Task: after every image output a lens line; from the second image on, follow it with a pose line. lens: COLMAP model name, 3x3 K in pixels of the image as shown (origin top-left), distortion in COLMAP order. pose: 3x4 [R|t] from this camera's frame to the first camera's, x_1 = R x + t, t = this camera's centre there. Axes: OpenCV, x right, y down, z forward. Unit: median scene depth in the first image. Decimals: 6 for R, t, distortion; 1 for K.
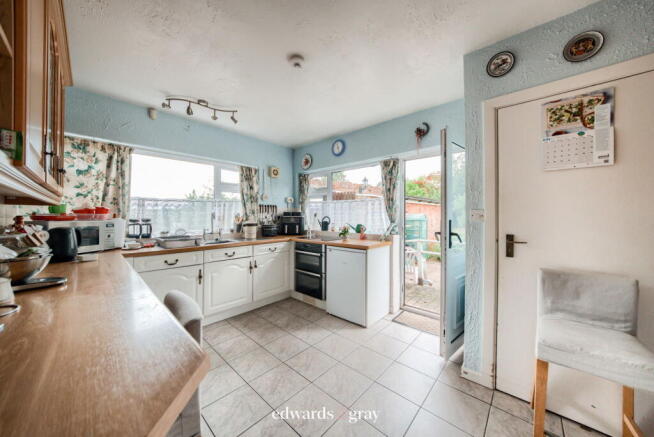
lens RADIAL K [[226.0, 0, 326.3], [0, 226.0, 217.1], [0, 0, 1]] dist [0.002733, 0.000239]
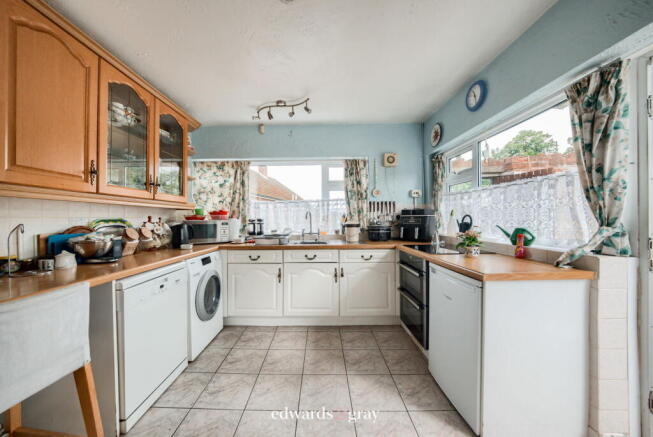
lens RADIAL K [[234.5, 0, 326.5], [0, 234.5, 218.5], [0, 0, 1]] dist [0.000451, -0.000022]
pose [[0.661452, -0.007910, -0.749946, 0.277183], [0.006112, 0.999968, -0.005157, 0.010752], [0.749963, -0.001173, 0.661479, 0.346095]]
